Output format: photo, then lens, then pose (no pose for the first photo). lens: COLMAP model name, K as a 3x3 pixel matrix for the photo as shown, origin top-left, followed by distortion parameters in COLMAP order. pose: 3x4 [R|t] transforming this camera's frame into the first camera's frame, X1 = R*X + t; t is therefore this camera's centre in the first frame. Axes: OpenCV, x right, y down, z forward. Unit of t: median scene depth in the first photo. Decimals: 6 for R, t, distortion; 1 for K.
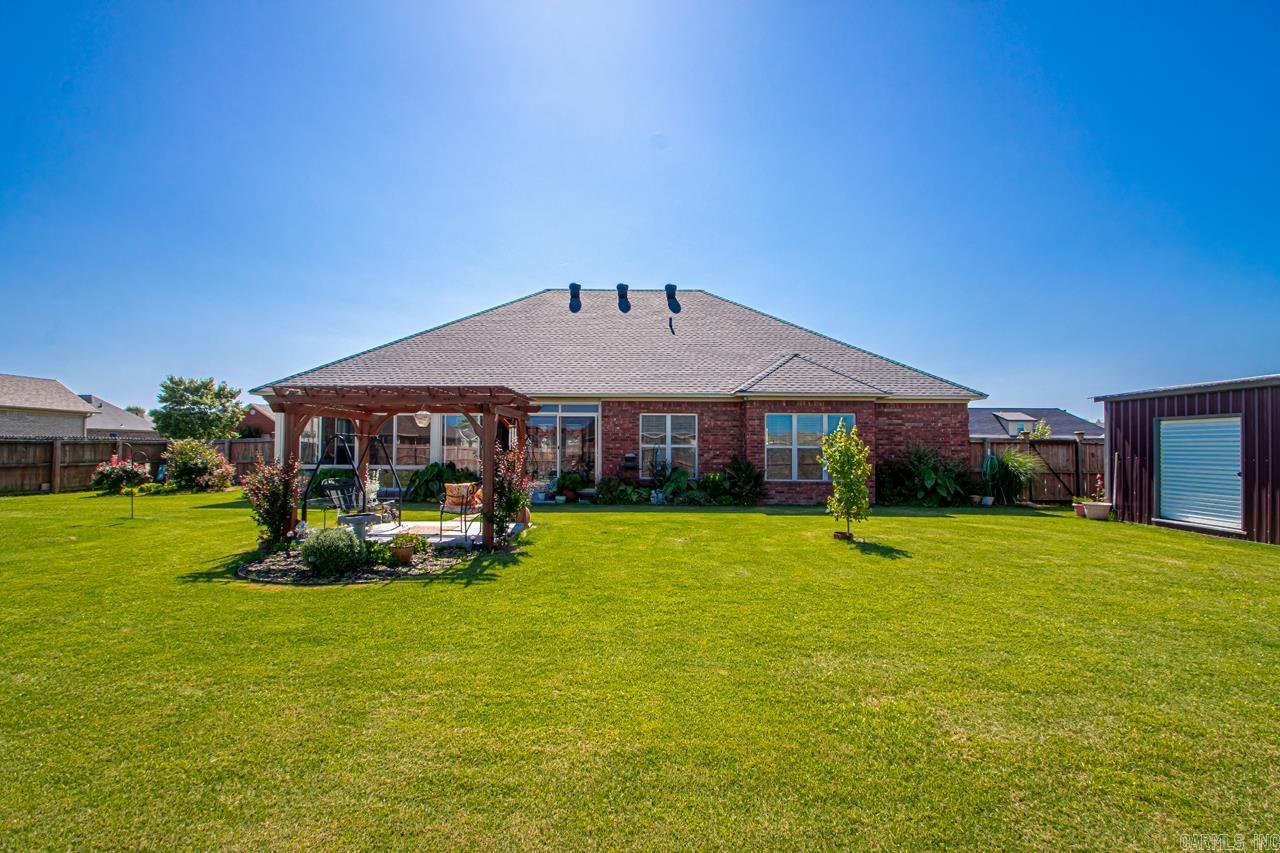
lens RADIAL K [[598.5, 0, 647.7], [0, 598.5, 431.1], [0, 0, 1]] dist [0.011156, -0.009333]
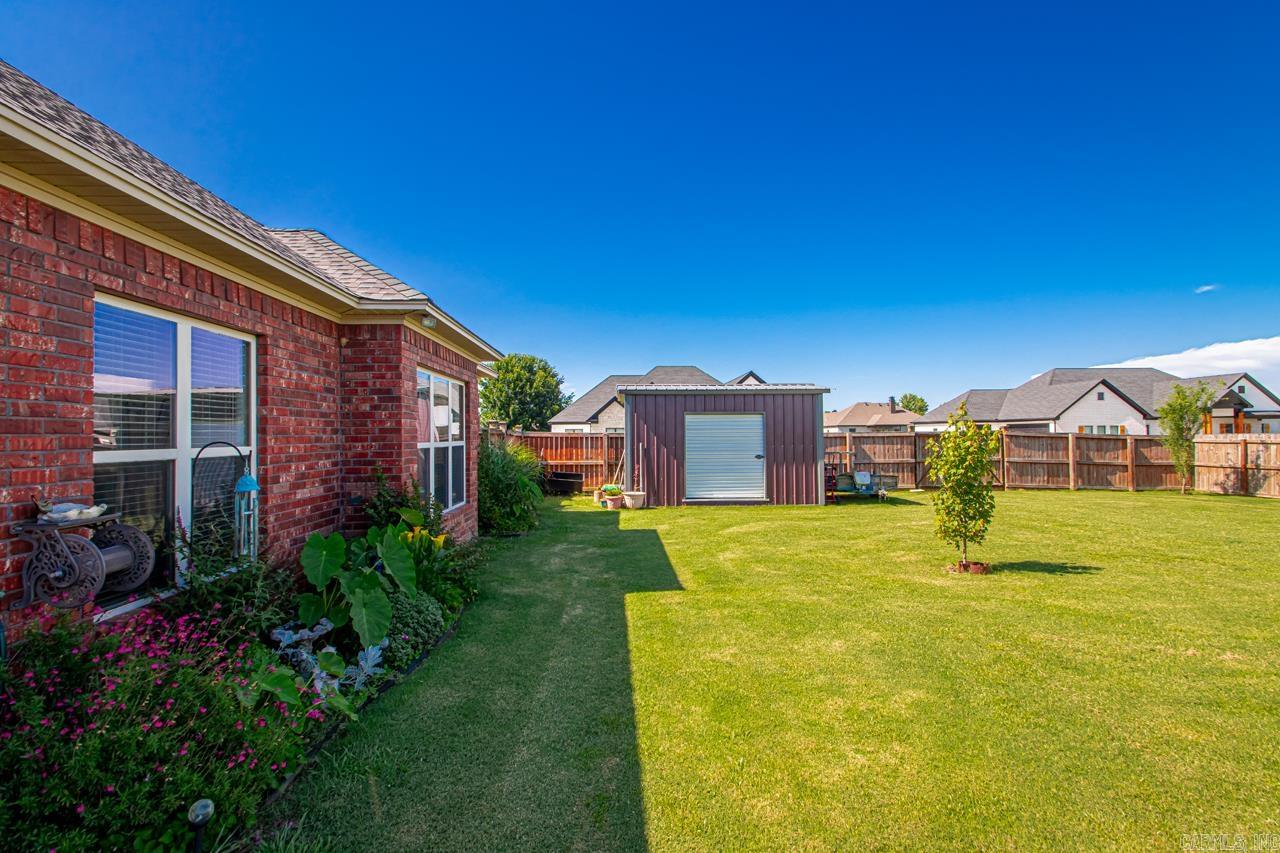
lens RADIAL K [[598.5, 0, 647.7], [0, 598.5, 431.1], [0, 0, 1]] dist [0.011156, -0.009333]
pose [[-0.069995, 0.001686, 0.997546, -0.233189], [-0.020871, 0.999777, -0.003154, 0.013866], [-0.997329, -0.021040, -0.069945, 0.878727]]
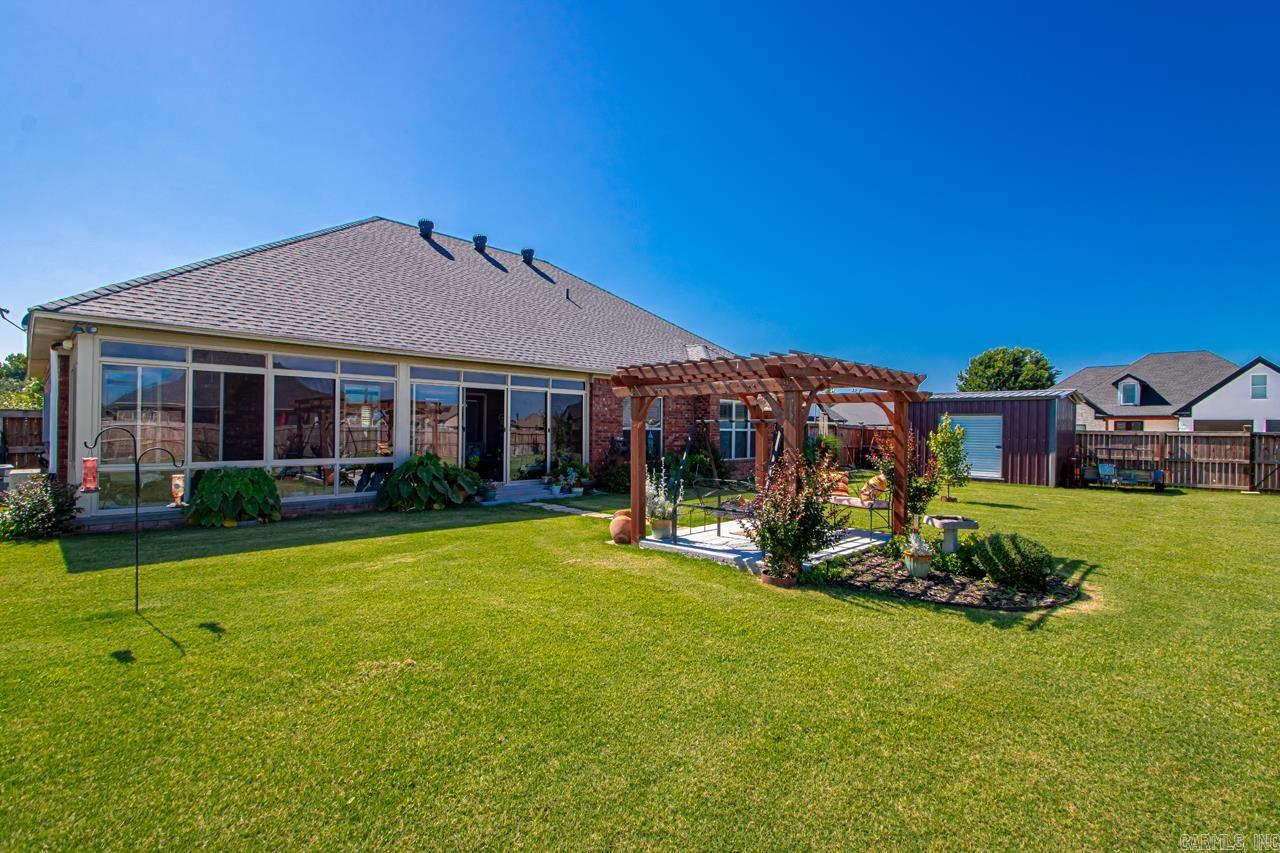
lens RADIAL K [[583.6, 0, 663.4], [0, 583.6, 425.0], [0, 0, 1]] dist [0.024591, -0.024498]
pose [[0.679086, 0.005628, 0.734037, -0.675511], [-0.030976, 0.999300, 0.020996, -0.002135], [-0.733405, -0.036996, 0.678785, 0.348188]]
